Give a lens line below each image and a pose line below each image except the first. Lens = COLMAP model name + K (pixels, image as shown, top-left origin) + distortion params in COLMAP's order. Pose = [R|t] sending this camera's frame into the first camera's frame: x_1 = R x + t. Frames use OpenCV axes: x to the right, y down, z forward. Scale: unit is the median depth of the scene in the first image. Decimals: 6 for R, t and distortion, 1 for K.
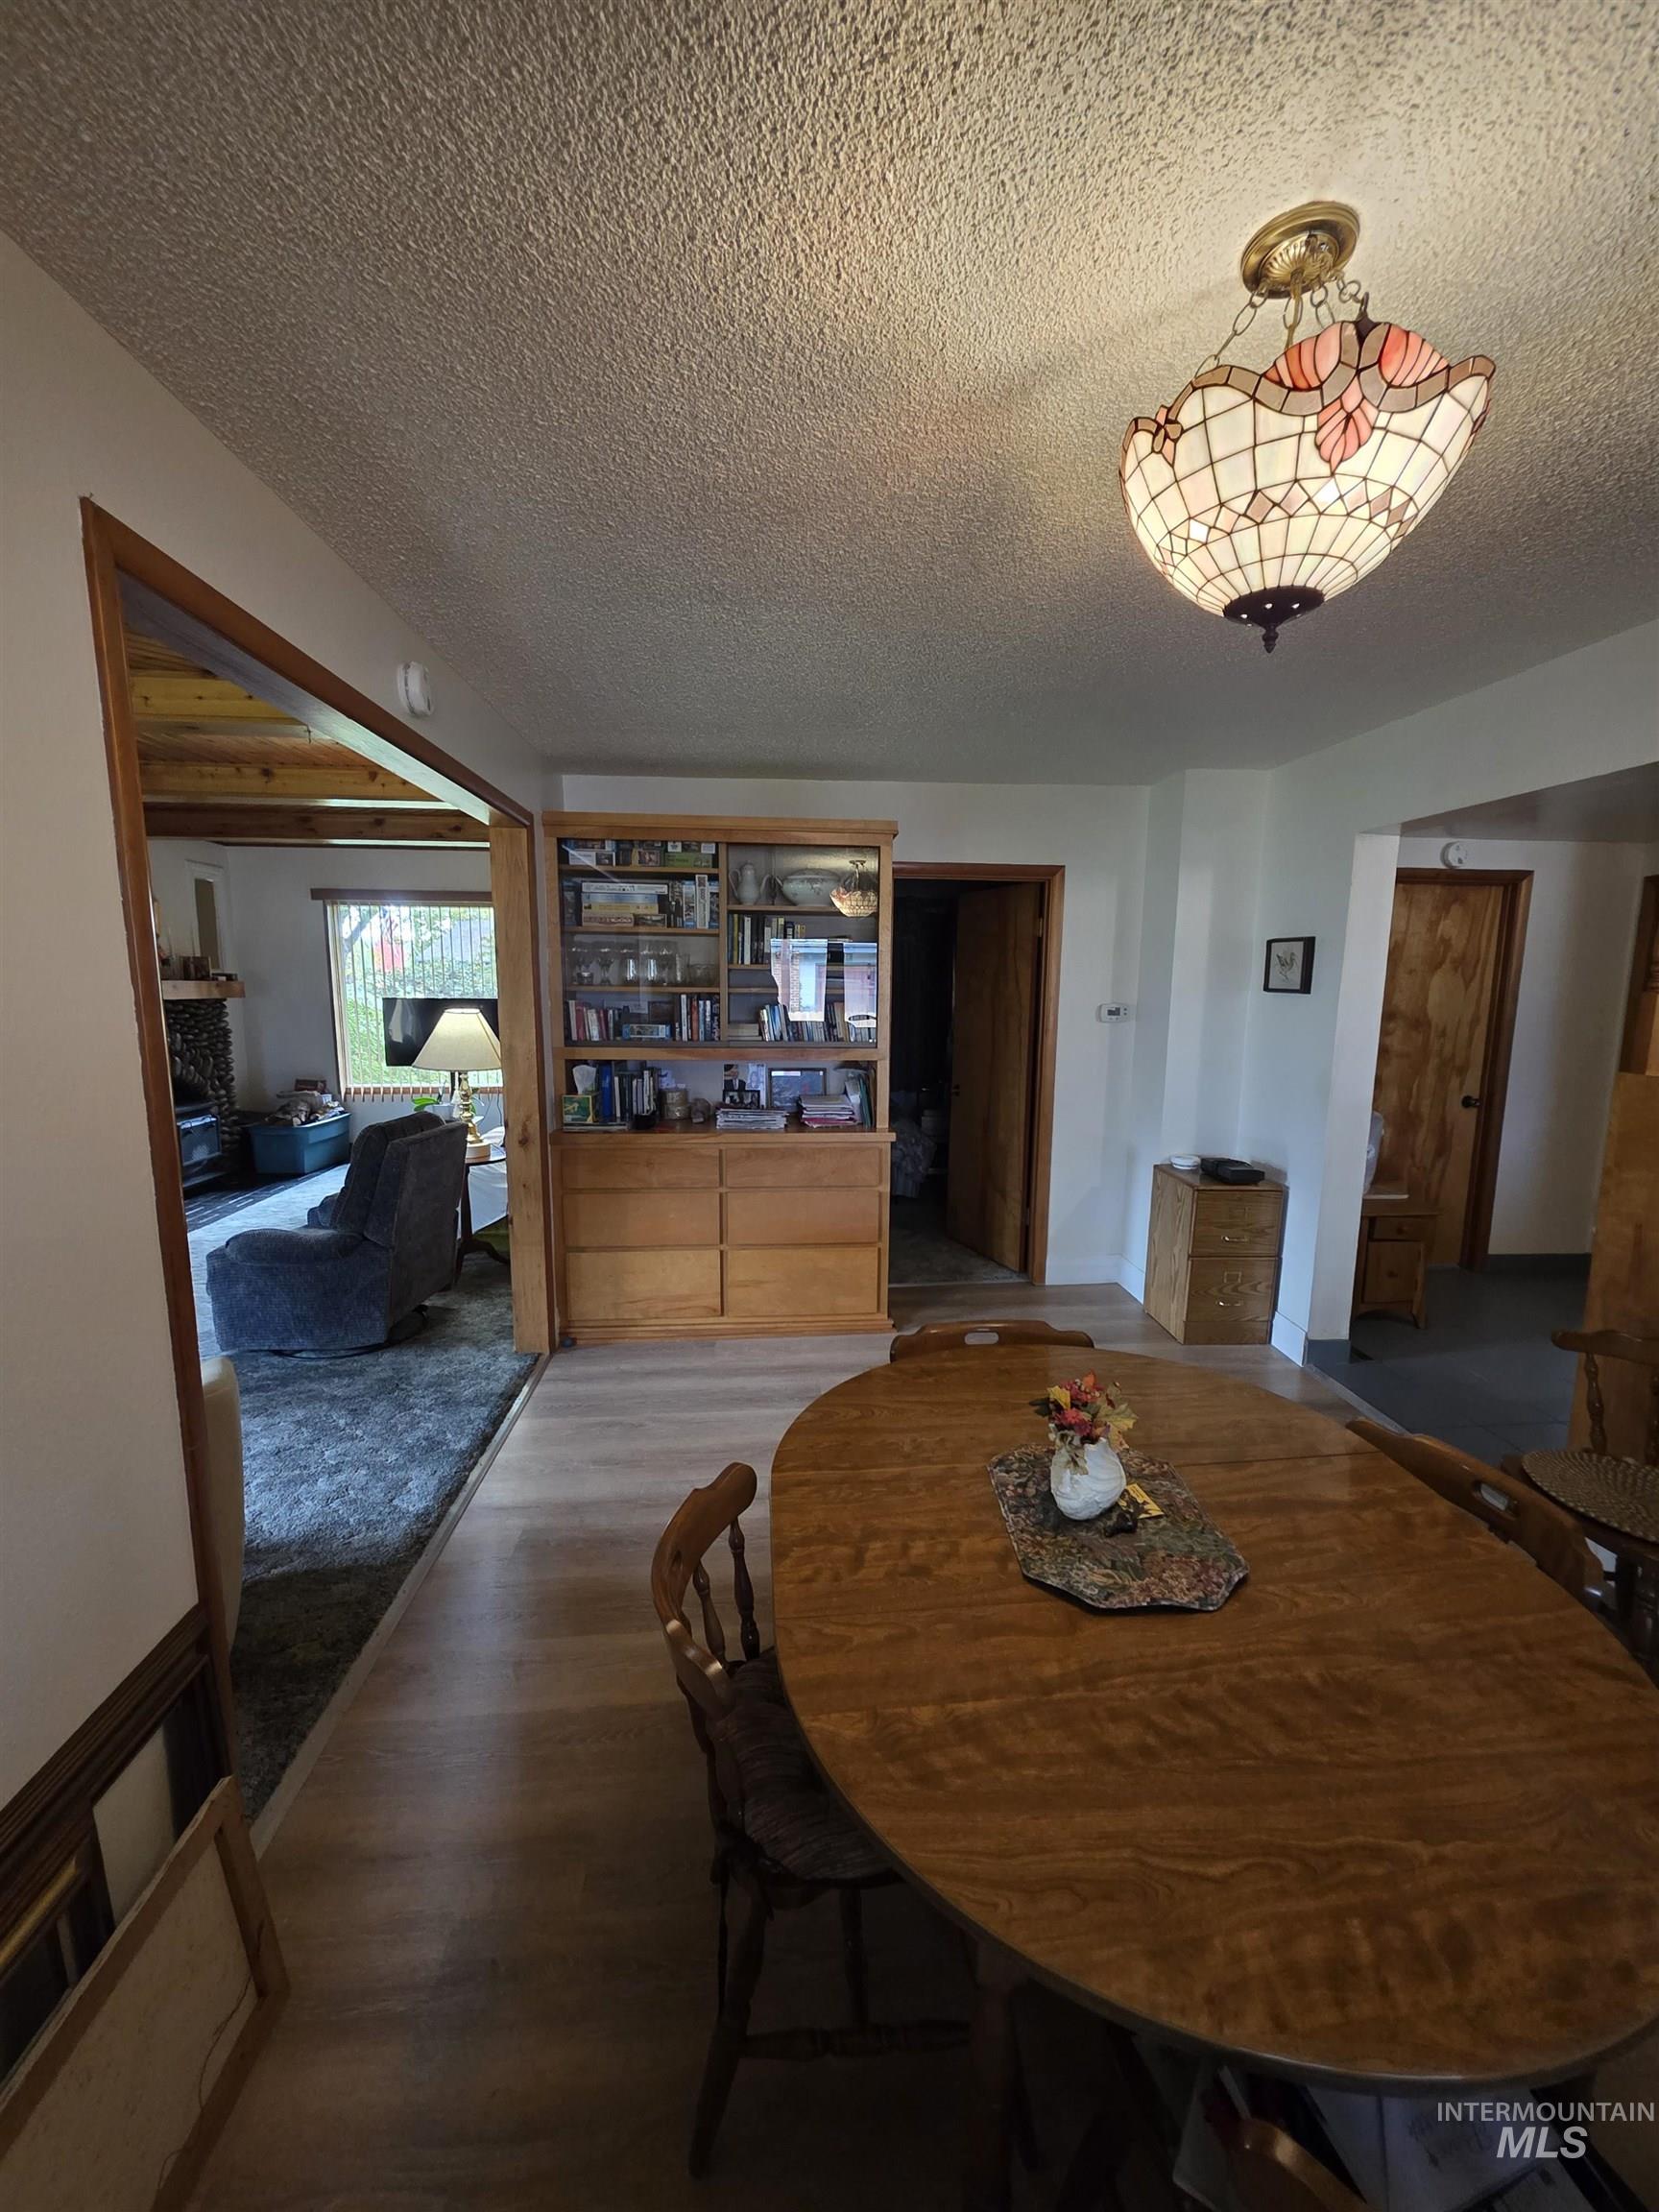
lens RADIAL K [[863.4, 0, 831.1], [0, 863.4, 1106.9], [0, 0, 1]] dist [0.000177, -0.000179]
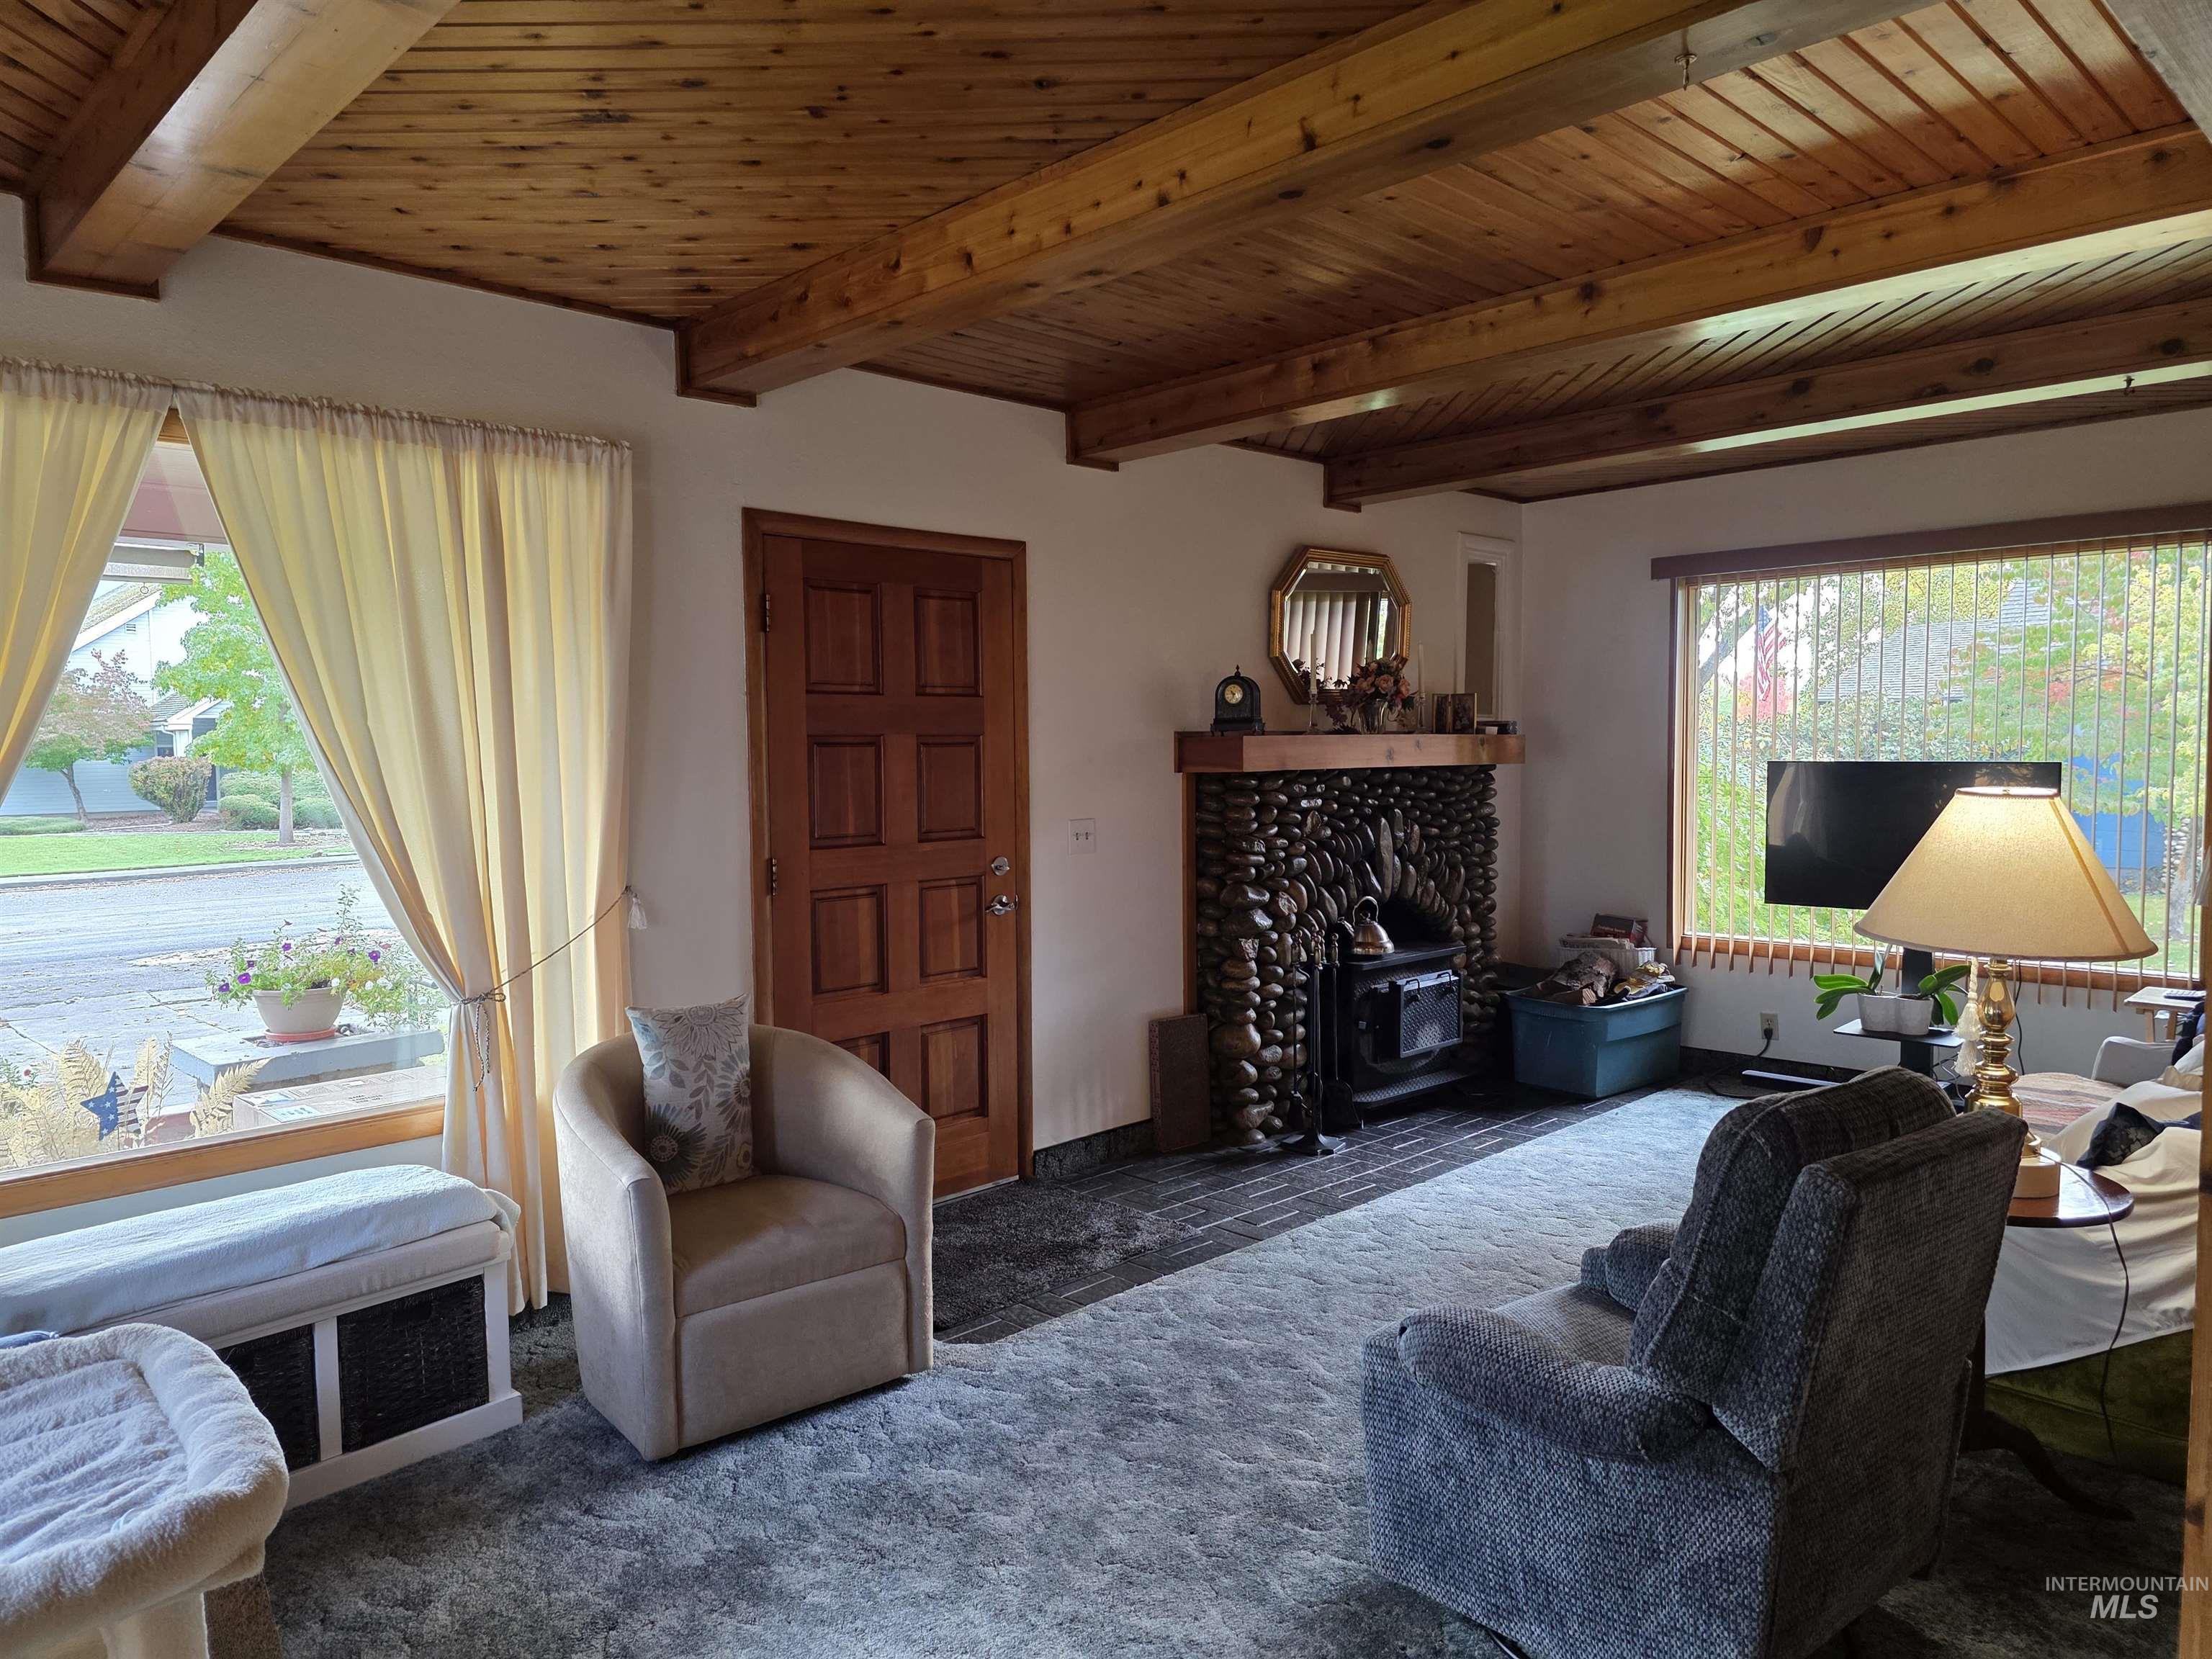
lens RADIAL K [[1470.8, 0, 1106.0], [0, 1470.8, 829.5], [0, 0, 1]] dist [0.076751, -0.065710]
pose [[0.635939, 0.031026, -0.771115, -0.112875], [-0.096408, 0.994558, -0.039492, -0.020294], [0.765694, 0.099456, 0.635469, 0.190938]]
